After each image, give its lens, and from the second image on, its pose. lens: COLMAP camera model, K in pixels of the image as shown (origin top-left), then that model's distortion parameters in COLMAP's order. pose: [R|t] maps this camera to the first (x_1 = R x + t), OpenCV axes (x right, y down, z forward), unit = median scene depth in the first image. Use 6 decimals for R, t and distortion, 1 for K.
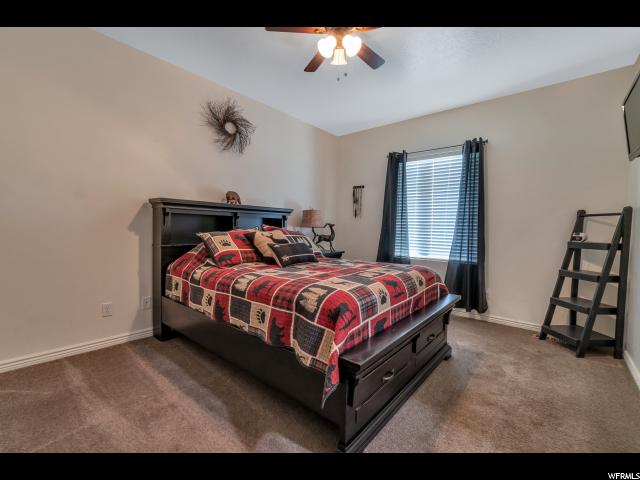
lens RADIAL K [[282.6, 0, 320.0], [0, 282.6, 240.0], [0, 0, 1]] dist [-0.000256, -0.000060]
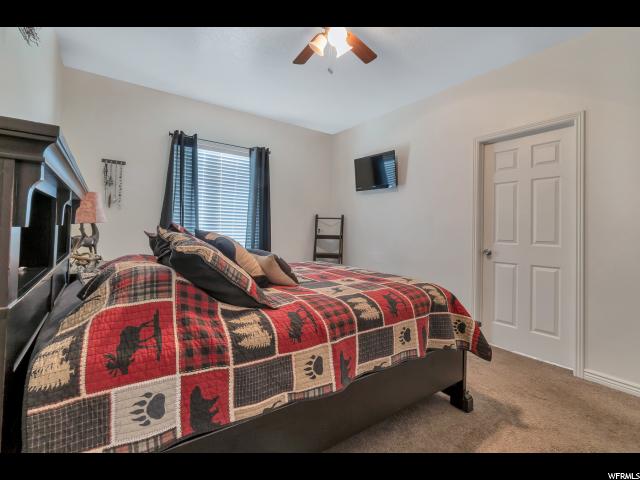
lens RADIAL K [[289.0, 0, 319.6], [0, 289.0, 215.5], [0, 0, 1]] dist [0.001075, 0.000119]
pose [[0.285039, 0.032585, 0.957962, -0.629199], [0.021345, 0.998958, -0.040331, -0.038069], [-0.958278, 0.031943, 0.284046, 0.576893]]
